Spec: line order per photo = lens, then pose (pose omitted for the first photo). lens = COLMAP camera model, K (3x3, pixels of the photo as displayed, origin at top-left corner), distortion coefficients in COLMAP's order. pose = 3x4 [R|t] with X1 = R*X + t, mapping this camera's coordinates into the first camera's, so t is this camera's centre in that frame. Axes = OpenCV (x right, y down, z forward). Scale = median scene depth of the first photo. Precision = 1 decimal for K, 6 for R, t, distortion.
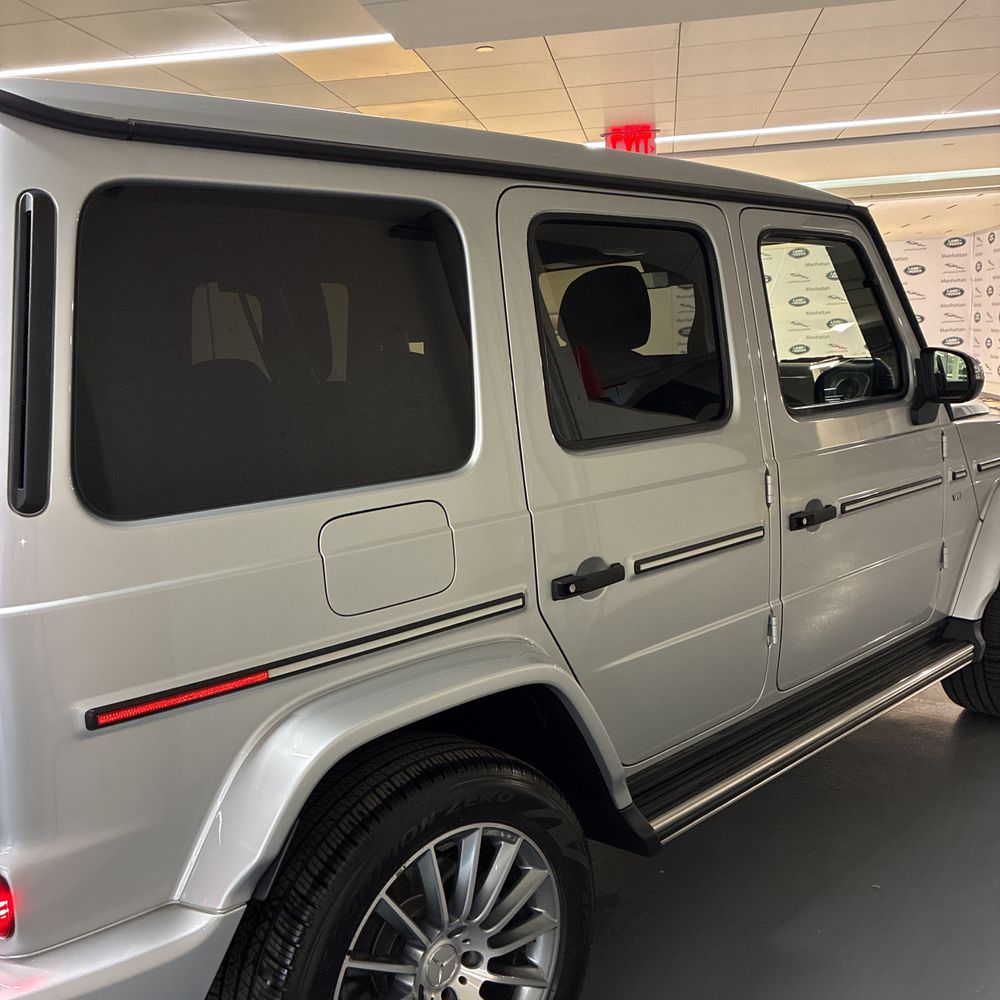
lens RADIAL K [[1011.7, 0, 500.0], [0, 1011.7, 500.0], [0, 0, 1]] dist [0.033867, -0.020613]
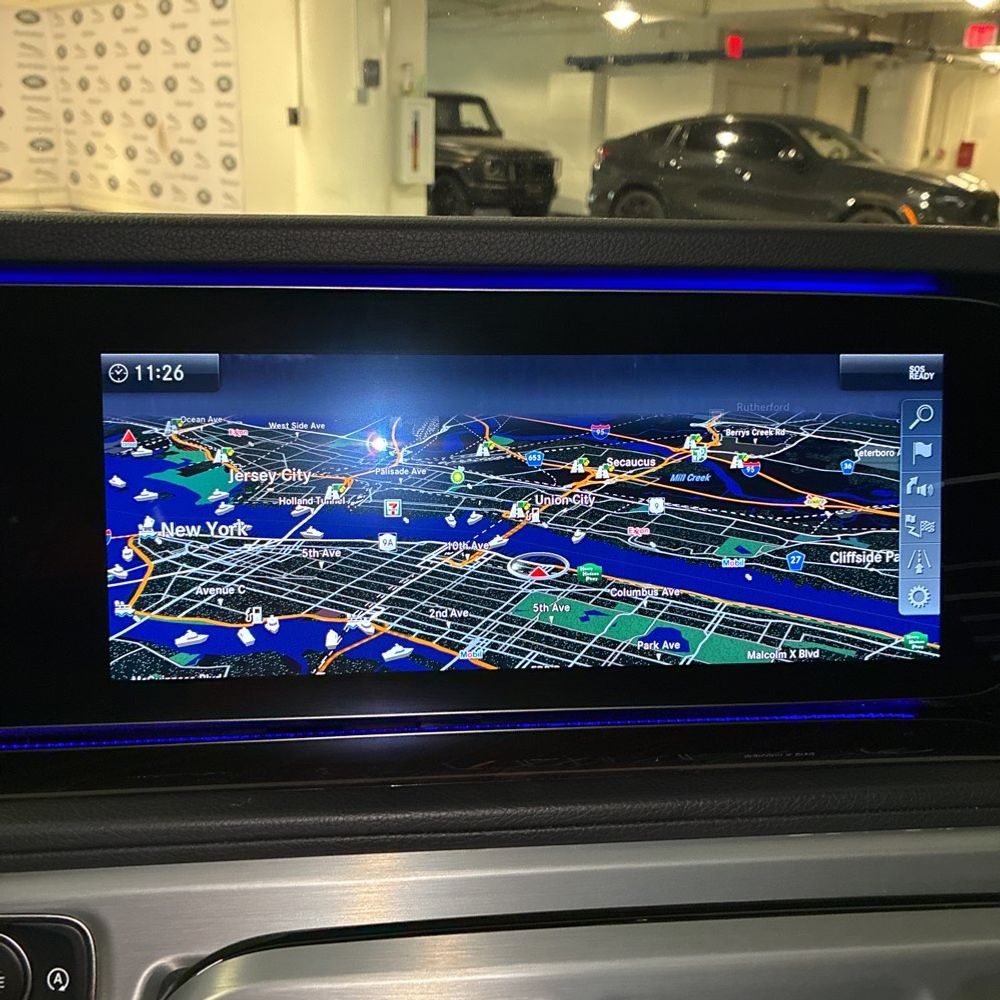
lens RADIAL K [[1028.7, 0, 491.5], [0, 1028.7, 505.5], [0, 0, 1]] dist [0.020632, -0.010808]
pose [[0.618645, -0.204783, 0.758513, -0.190199], [0.066456, 0.975613, 0.209194, -0.128516], [-0.782855, -0.079009, 0.617168, 1.067083]]
